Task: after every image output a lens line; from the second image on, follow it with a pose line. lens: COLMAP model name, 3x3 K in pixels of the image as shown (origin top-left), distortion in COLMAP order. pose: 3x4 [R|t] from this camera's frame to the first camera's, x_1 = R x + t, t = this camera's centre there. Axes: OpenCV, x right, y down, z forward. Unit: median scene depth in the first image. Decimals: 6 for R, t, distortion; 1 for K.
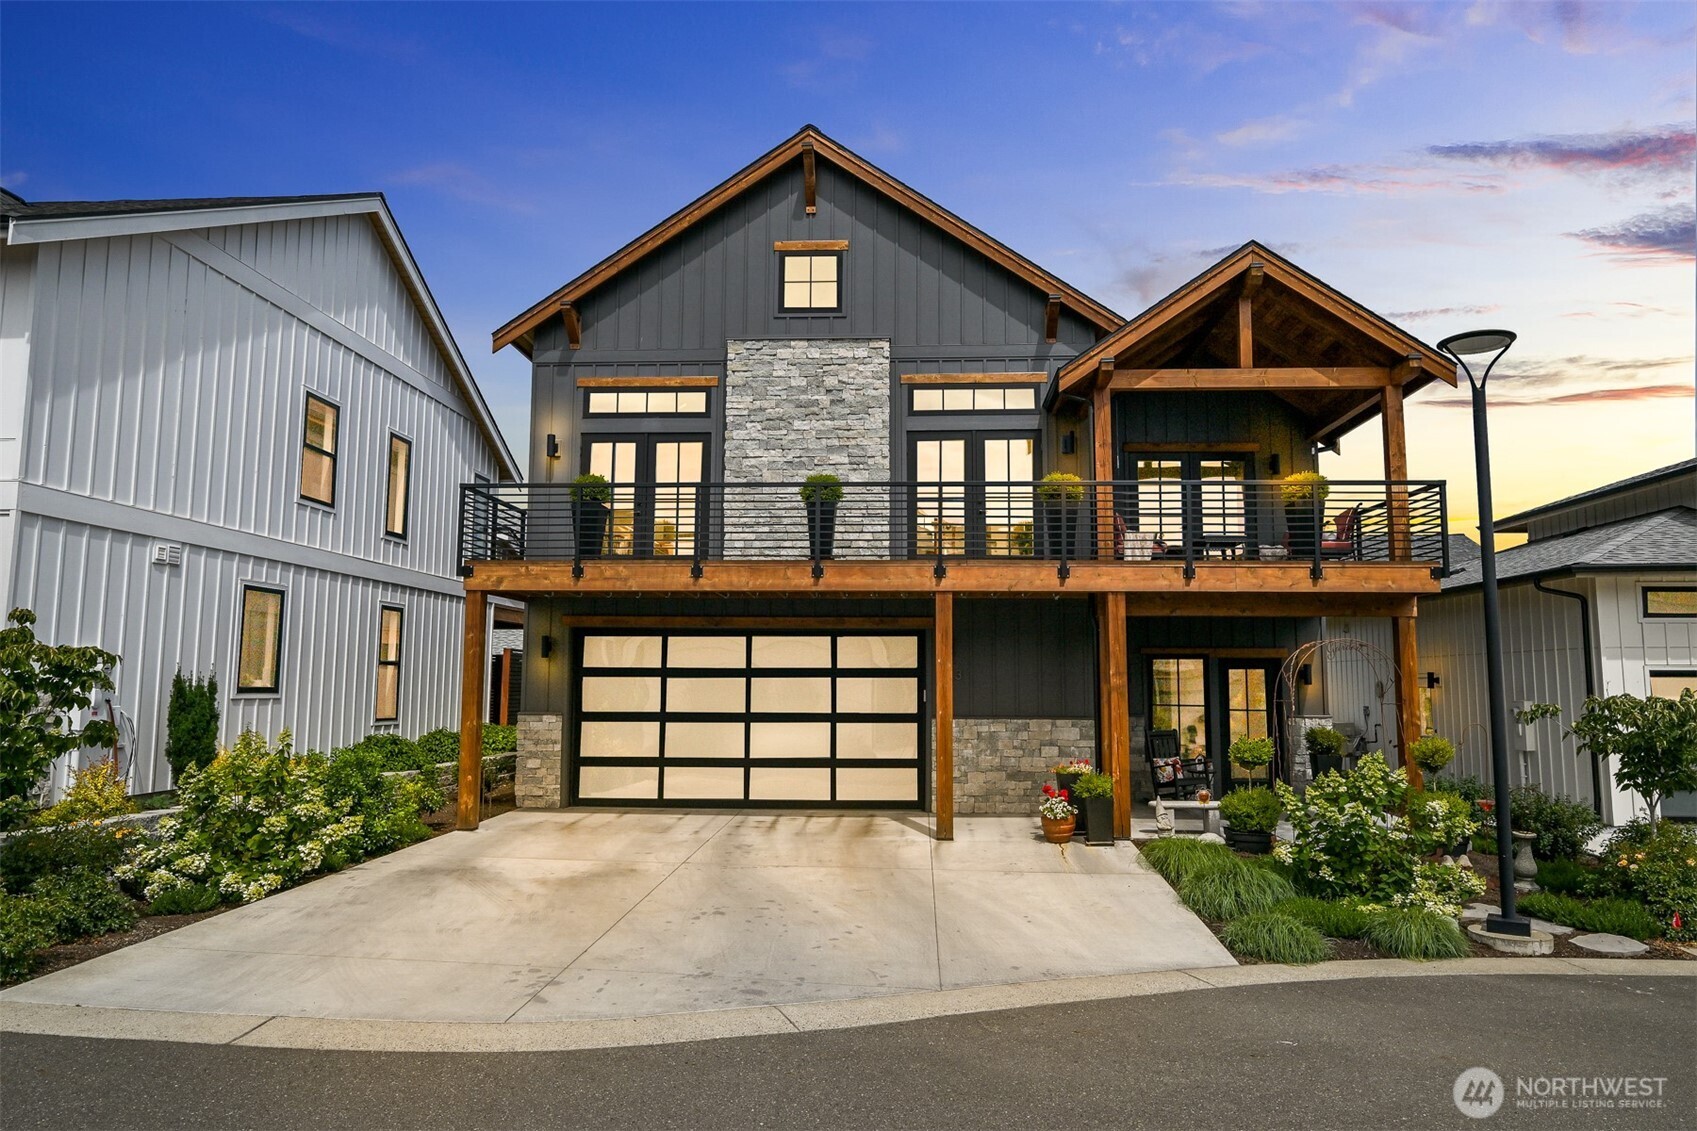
lens RADIAL K [[1062.9, 0, 847.8], [0, 1062.9, 570.0], [0, 0, 1]] dist [-0.010148, 0.000146]
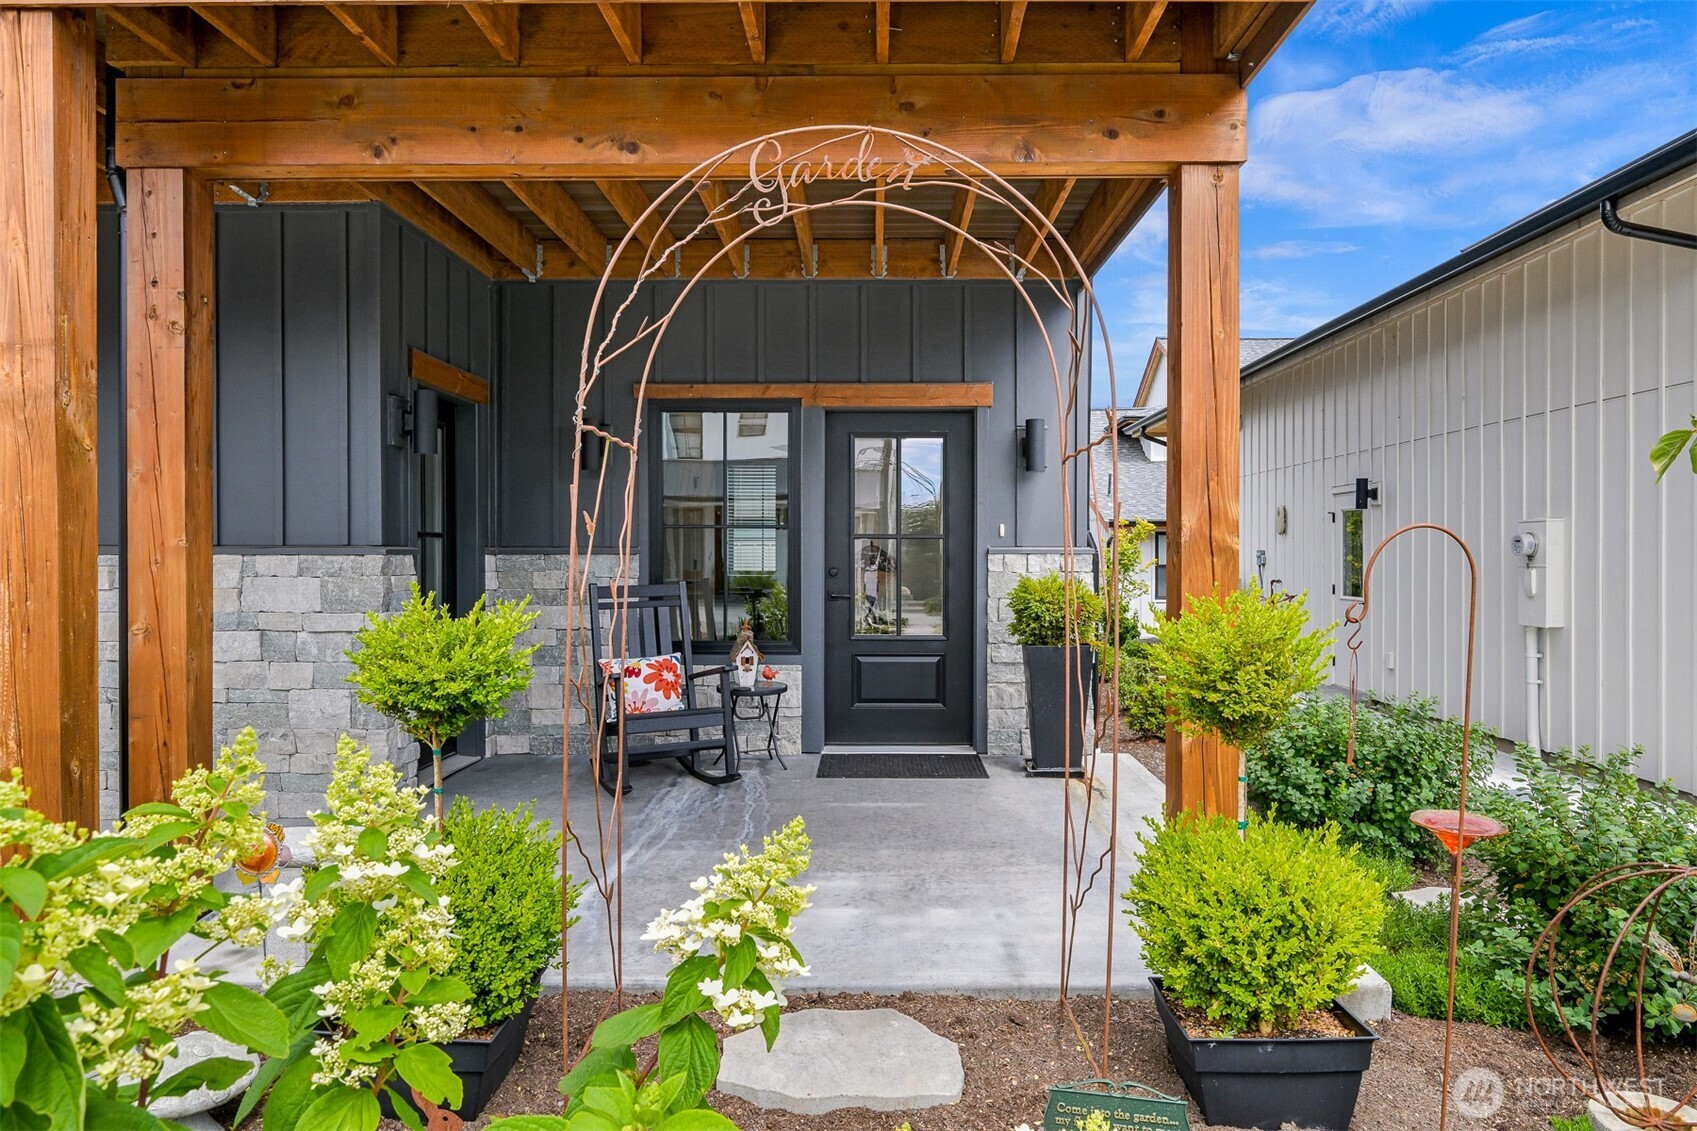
lens RADIAL K [[1144.2, 0, 854.5], [0, 1144.2, 555.7], [0, 0, 1]] dist [-0.010401, -0.001784]
pose [[0.998570, -0.005768, 0.053150, 0.359423], [-0.000084, 0.993992, 0.109450, 0.097368], [-0.053462, -0.109298, 0.992570, 0.600122]]
